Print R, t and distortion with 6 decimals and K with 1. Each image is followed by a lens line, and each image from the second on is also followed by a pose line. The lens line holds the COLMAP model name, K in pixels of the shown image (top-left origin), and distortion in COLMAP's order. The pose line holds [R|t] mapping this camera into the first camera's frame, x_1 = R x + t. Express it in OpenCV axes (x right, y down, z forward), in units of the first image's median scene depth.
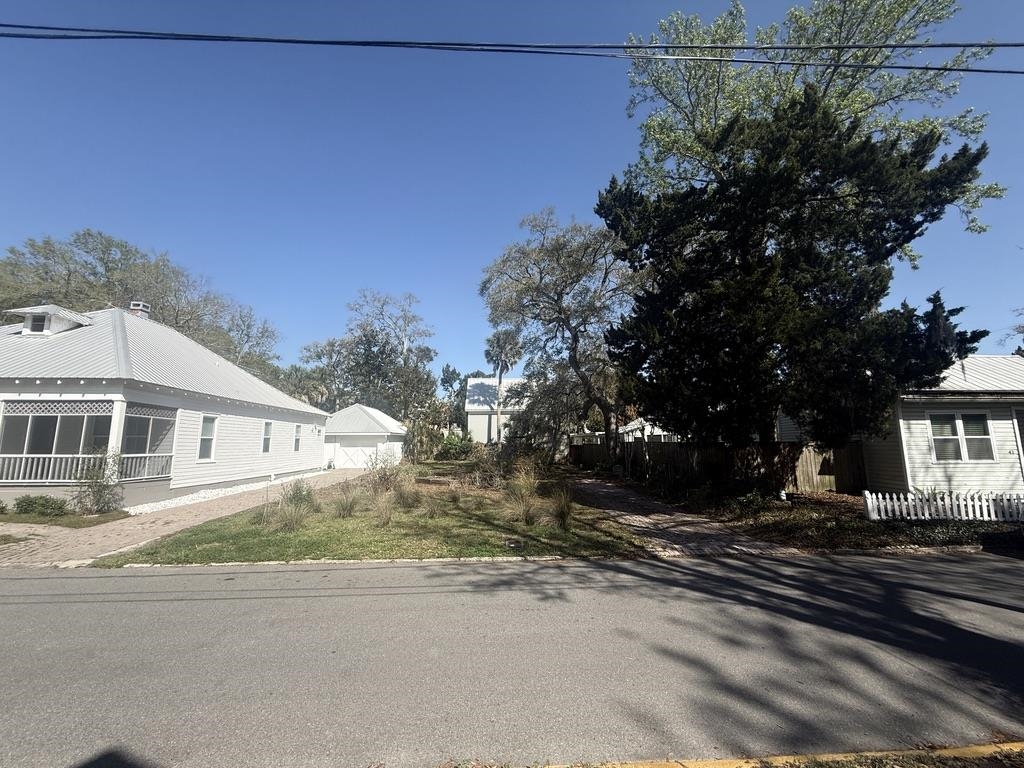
lens RADIAL K [[409.0, 0, 512.0], [0, 409.0, 384.0], [0, 0, 1]] dist [-0.000112, -0.000001]
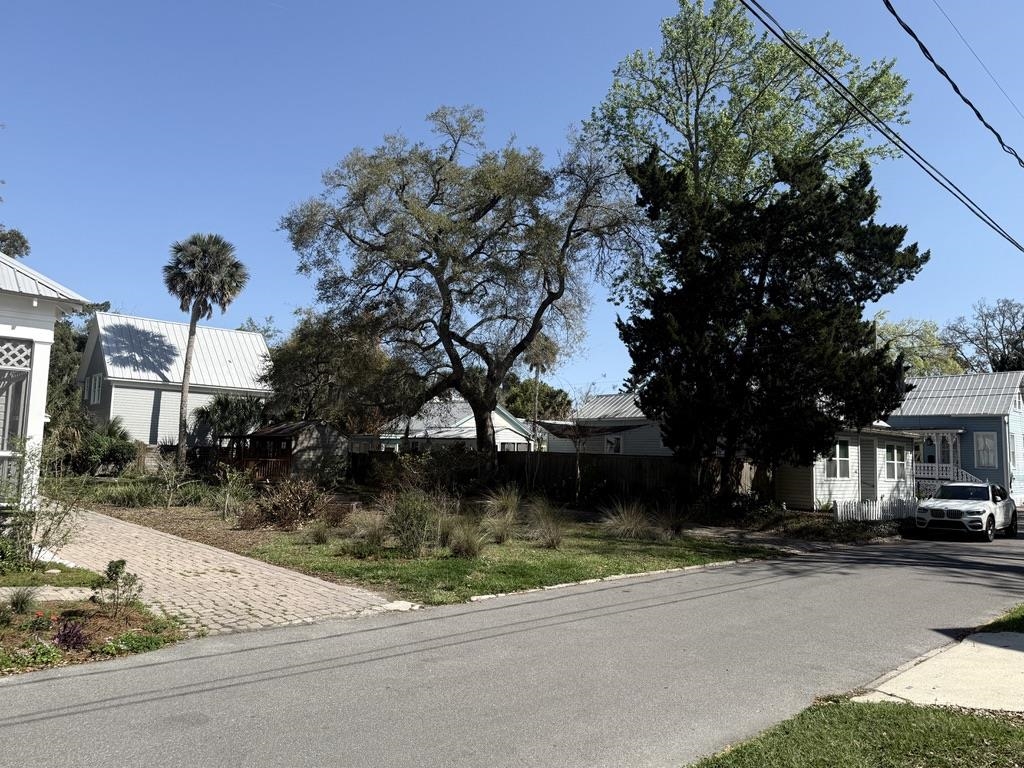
lens RADIAL K [[724.5, 0, 512.0], [0, 724.5, 384.0], [0, 0, 1]] dist [-0.001440, -0.000368]
pose [[0.765566, 0.091886, 0.636762, -0.332439], [-0.124760, 0.992163, 0.006826, 0.004146], [-0.631145, -0.084668, 0.771030, -0.012867]]
